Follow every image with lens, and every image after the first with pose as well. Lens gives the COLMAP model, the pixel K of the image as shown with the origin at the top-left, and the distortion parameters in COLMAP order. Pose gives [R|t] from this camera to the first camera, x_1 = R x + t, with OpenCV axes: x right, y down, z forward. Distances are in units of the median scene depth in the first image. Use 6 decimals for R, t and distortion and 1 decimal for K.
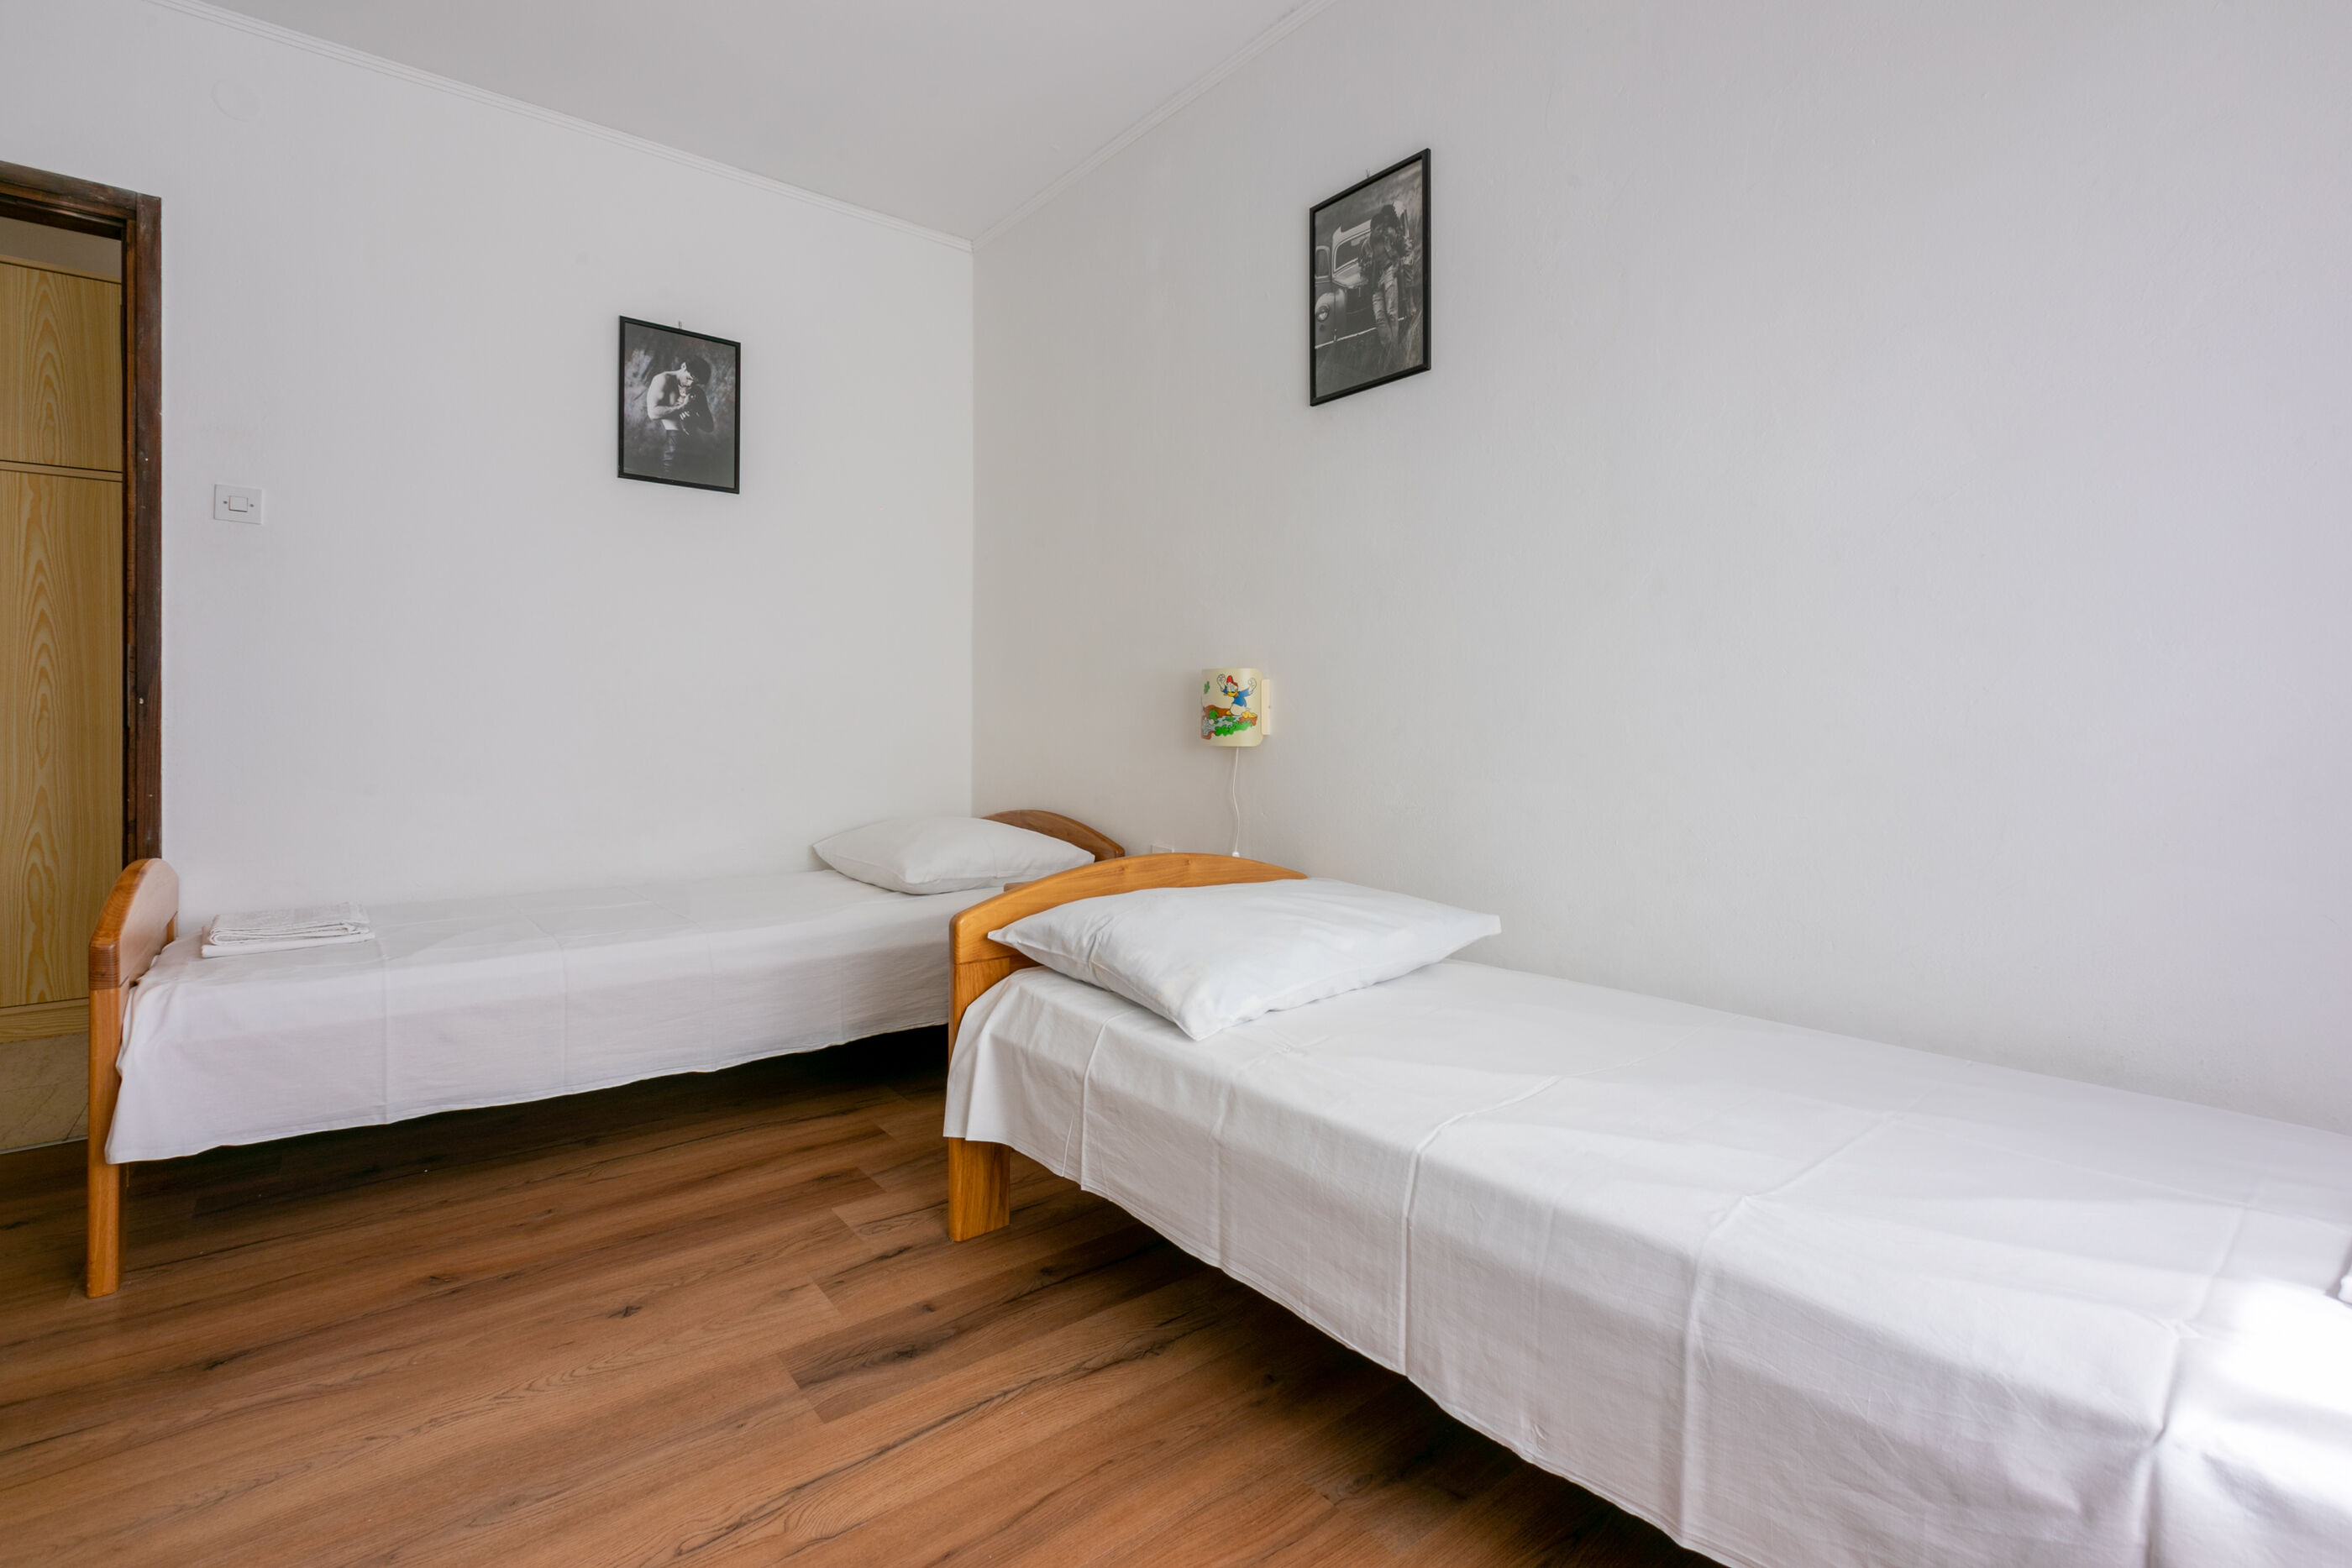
lens RADIAL K [[1061.2, 0, 1142.8], [0, 1061.2, 730.2], [0, 0, 1]] dist [0.002241, 0.000633]
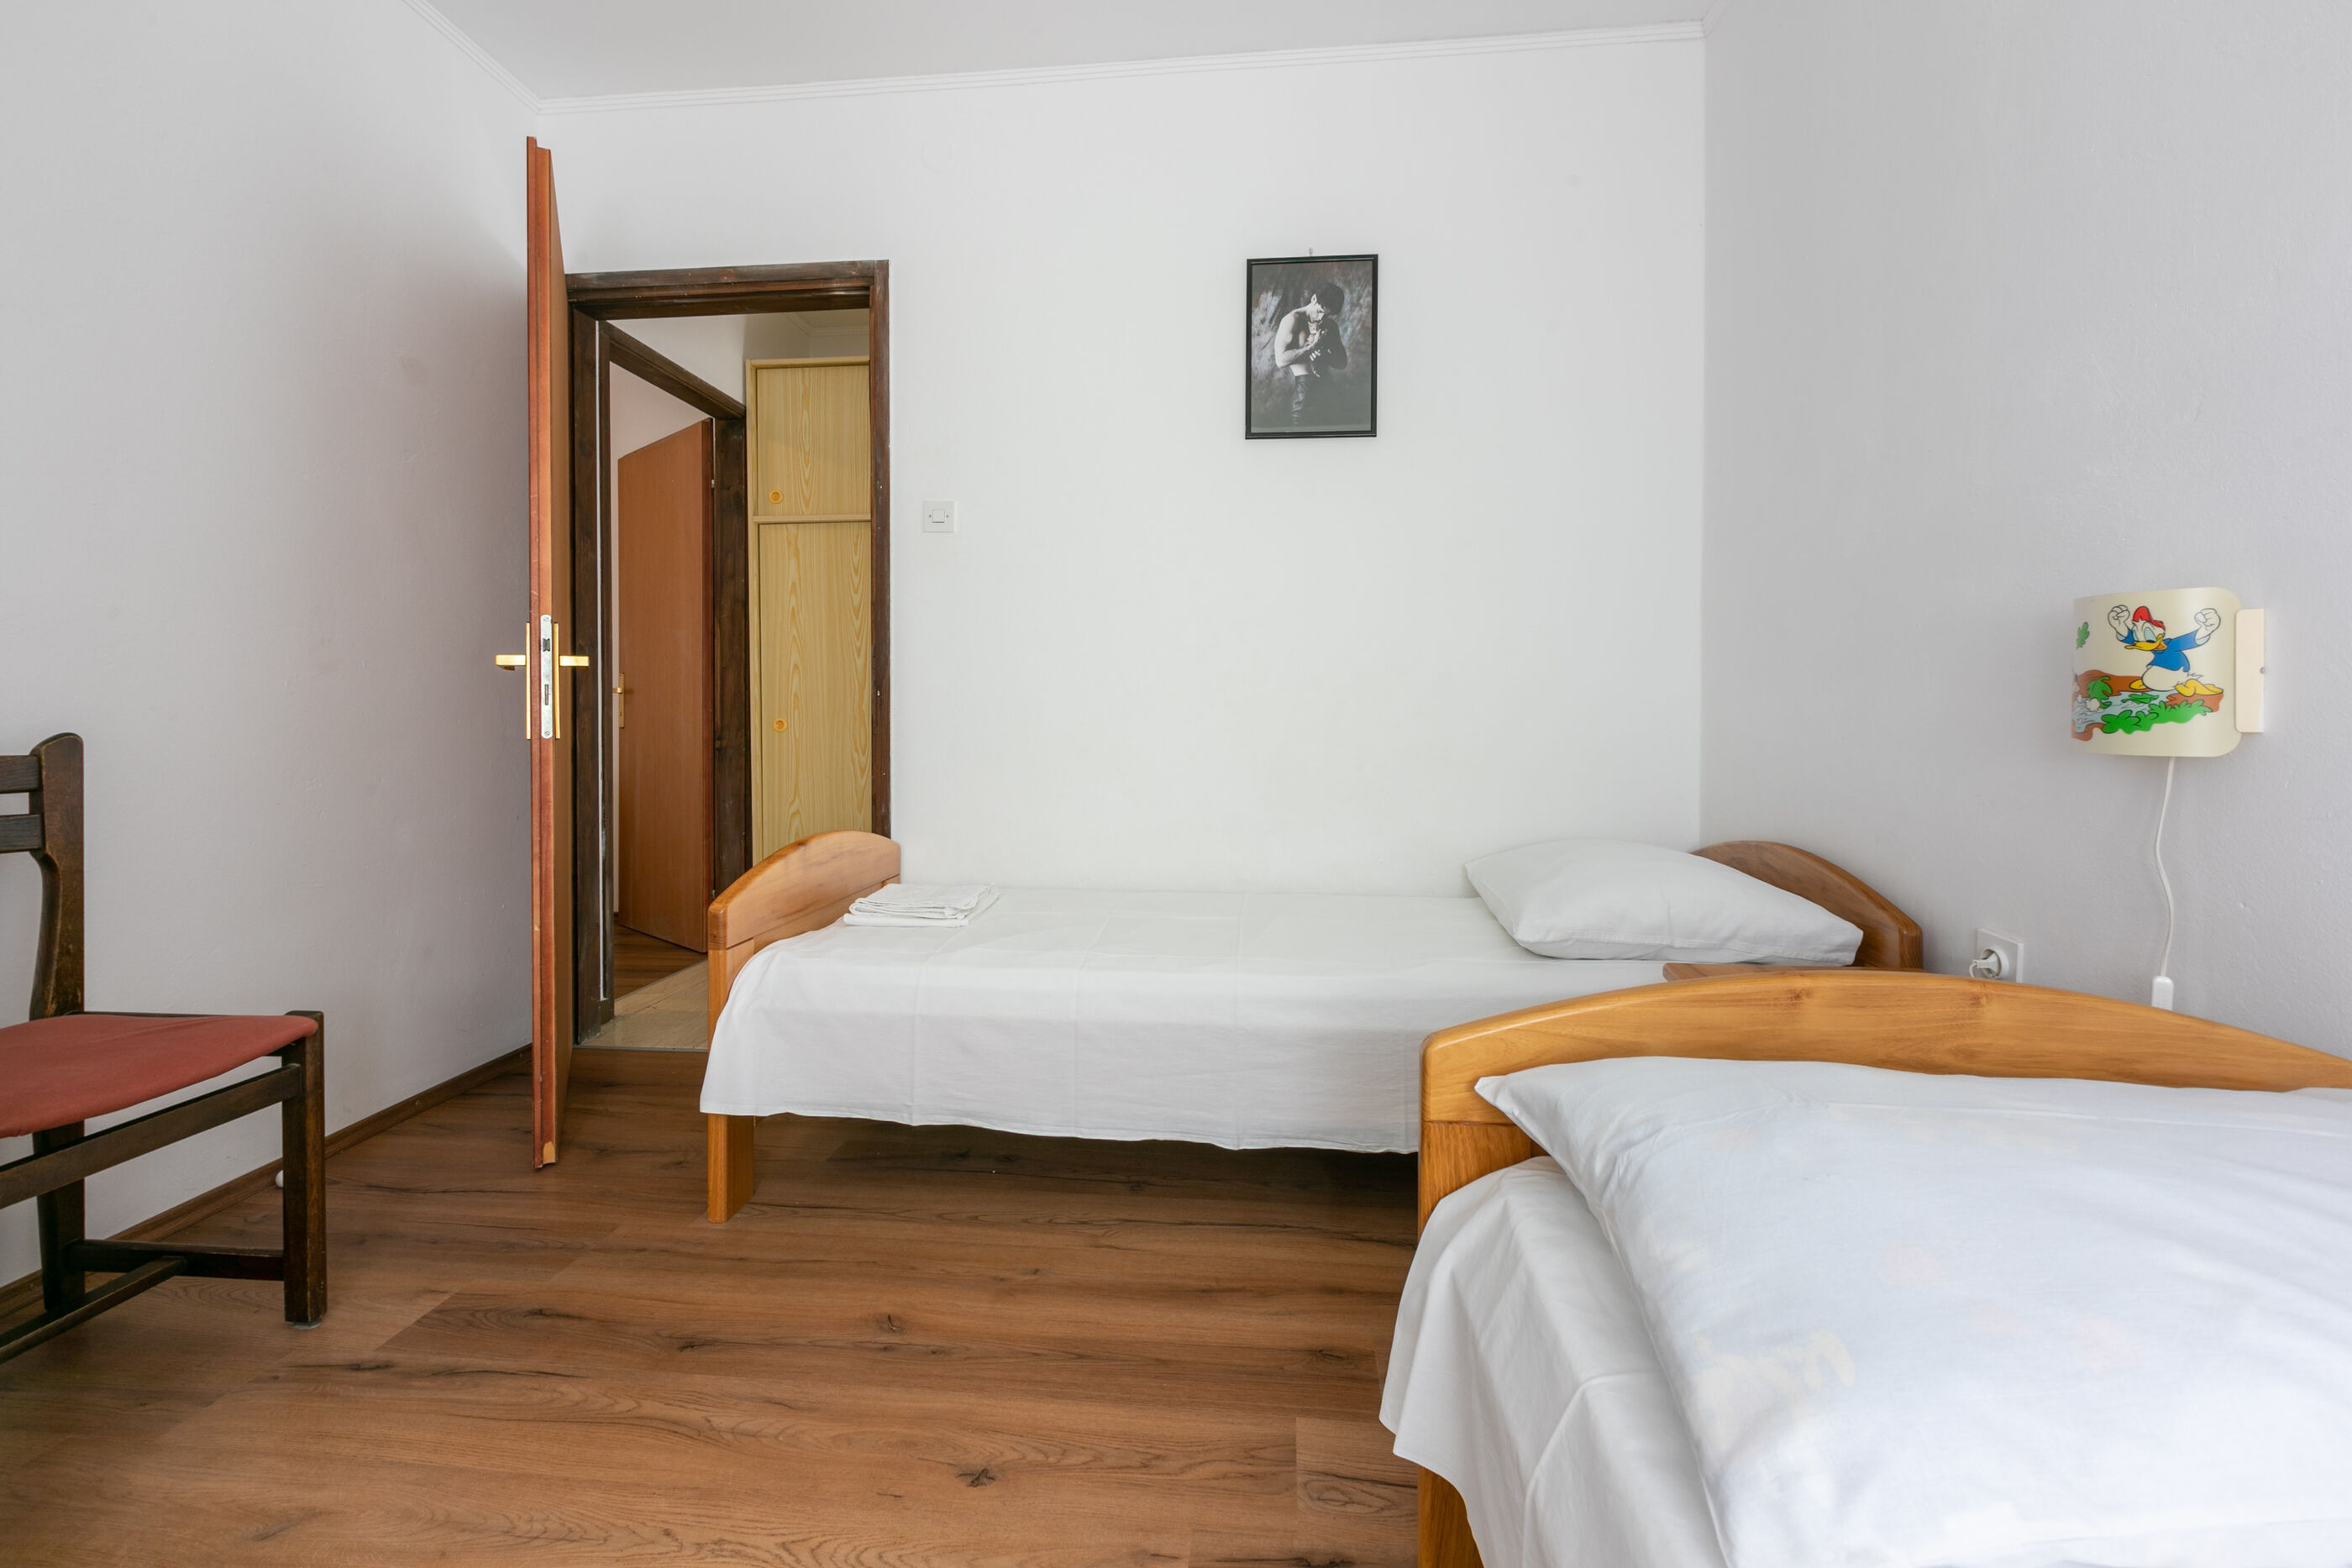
lens RADIAL K [[1061.2, 0, 1157.1], [0, 1061.2, 724.7], [0, 0, 1]] dist [0.002241, 0.000633]
pose [[0.728836, 0.005787, -0.684664, 0.099476], [-0.002202, 0.999979, 0.006107, -0.000733], [0.684685, -0.002943, 0.728833, 0.405055]]
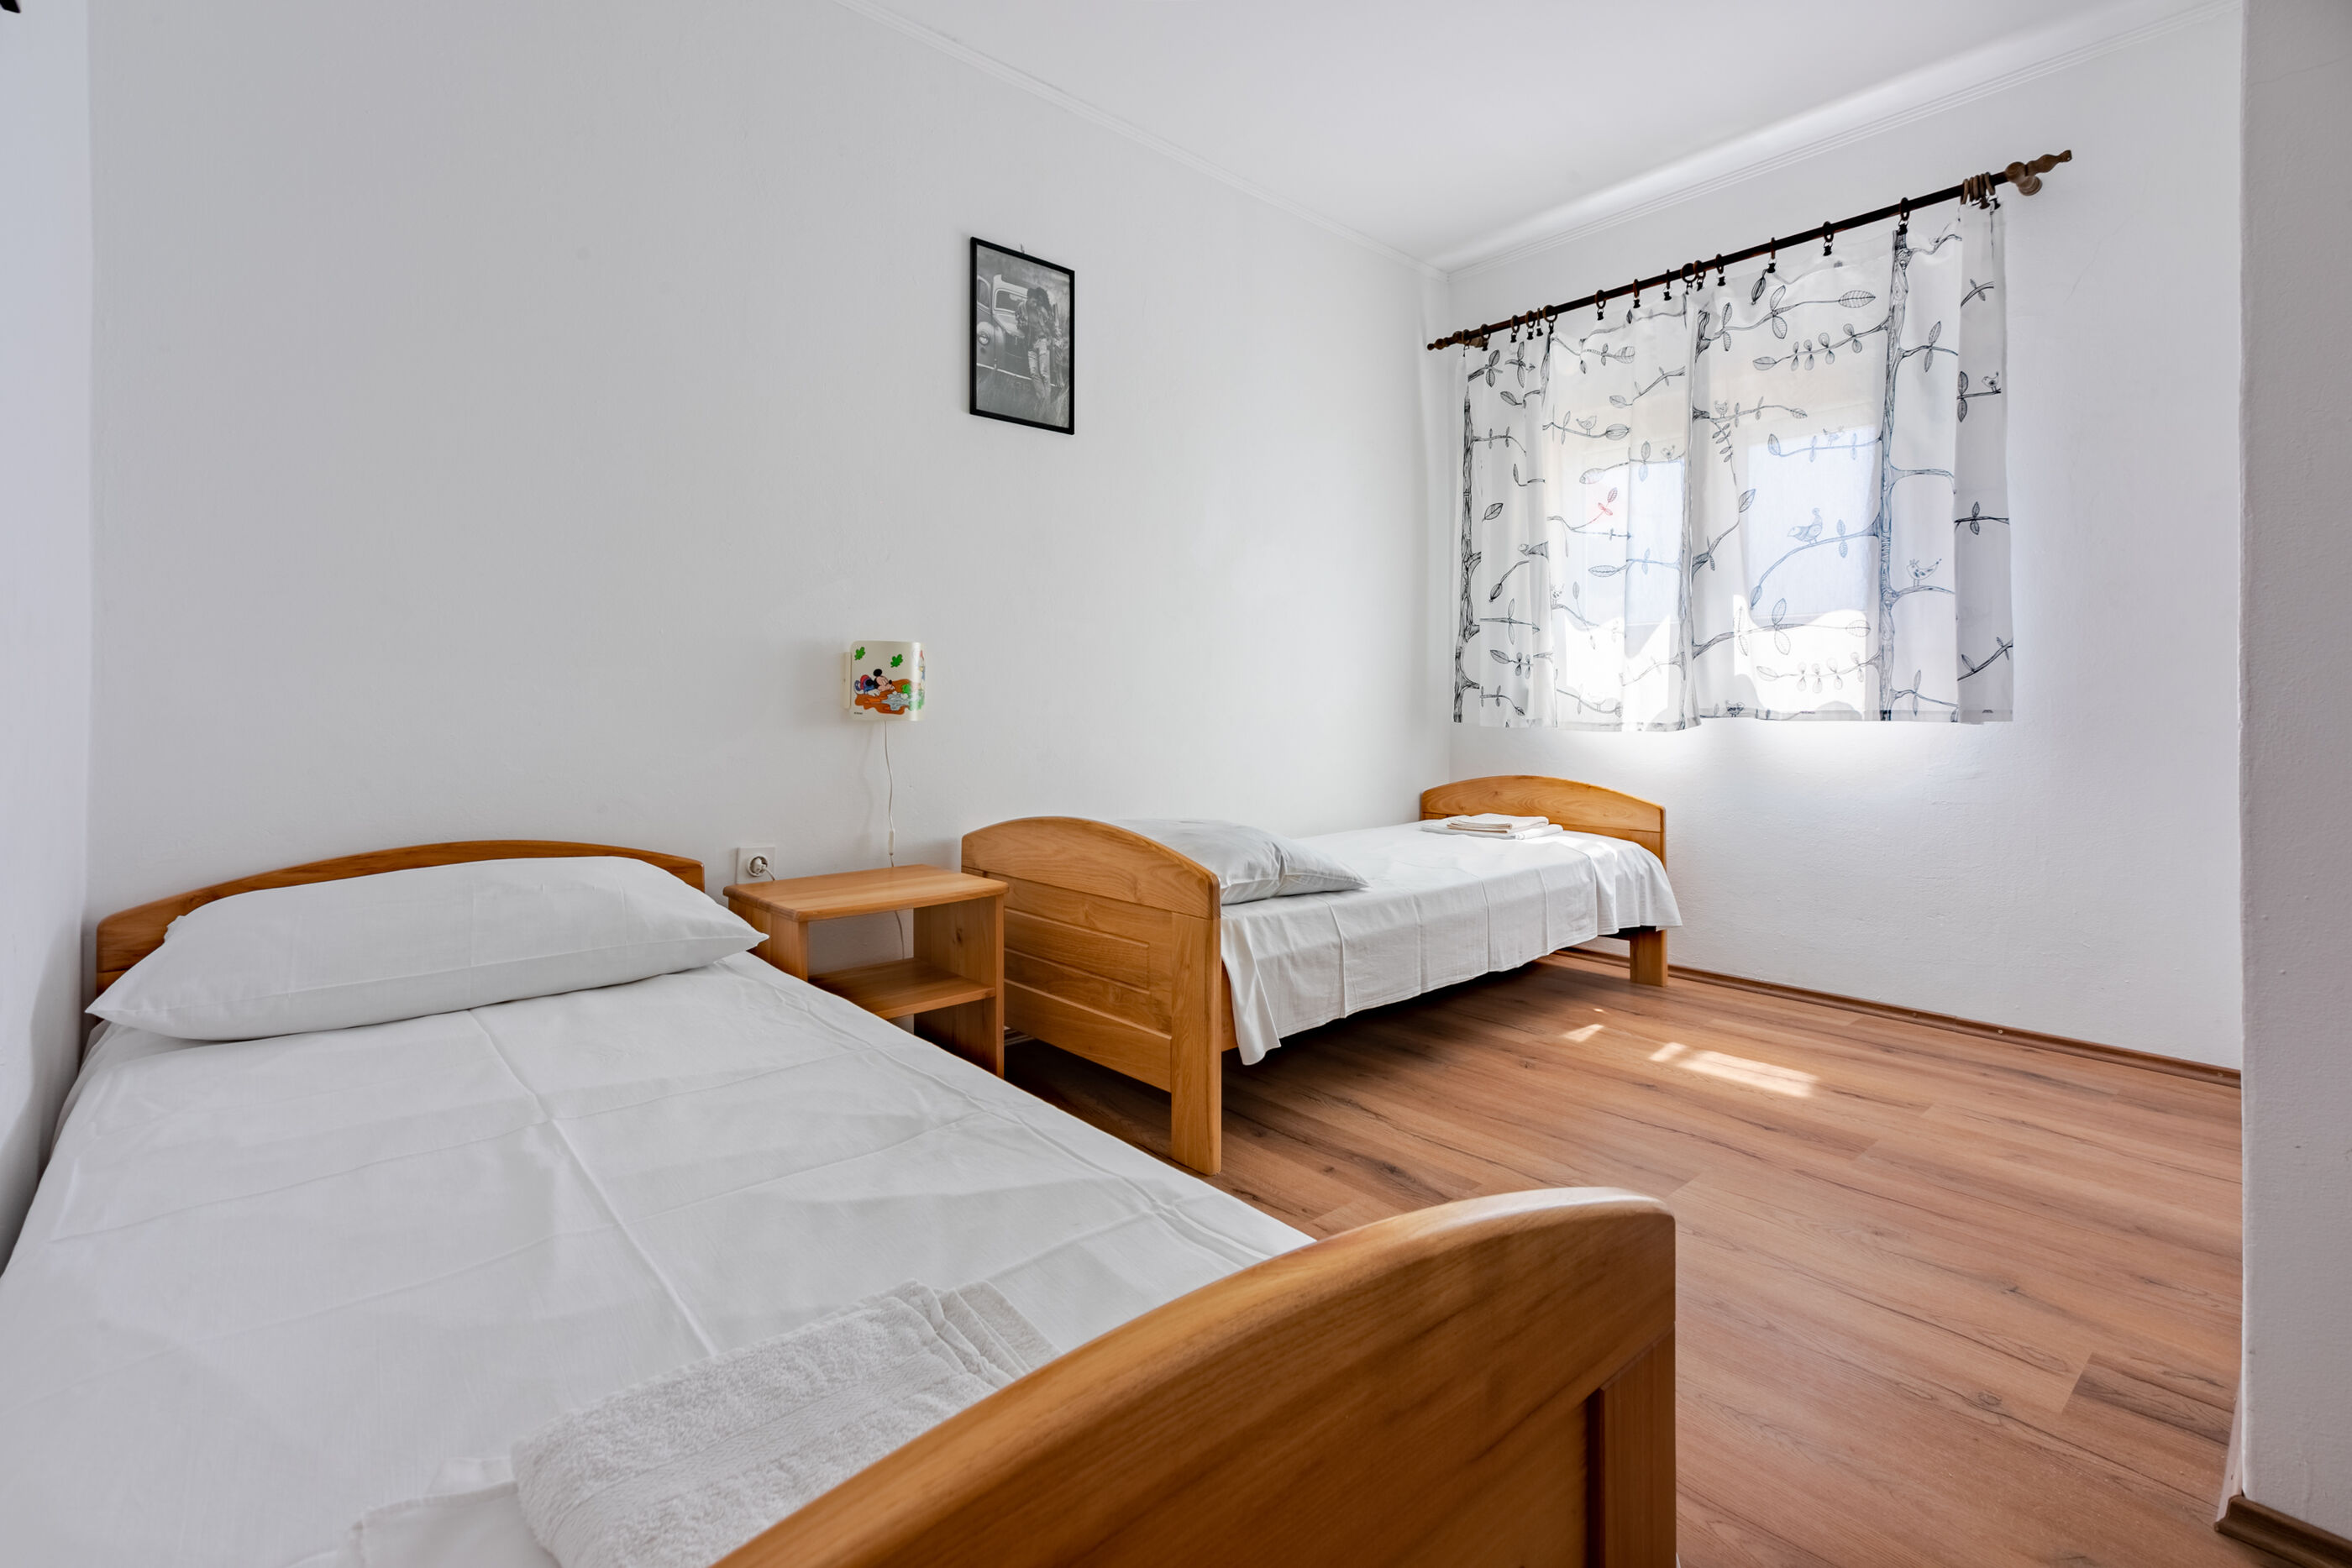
lens RADIAL K [[1061.2, 0, 1189.4], [0, 1061.2, 698.0], [0, 0, 1]] dist [0.002241, 0.000633]
pose [[-0.068241, 0.001685, 0.997667, -1.083382], [0.001241, 0.999998, -0.001604, -0.003878], [-0.997668, 0.001129, -0.068242, 0.945776]]
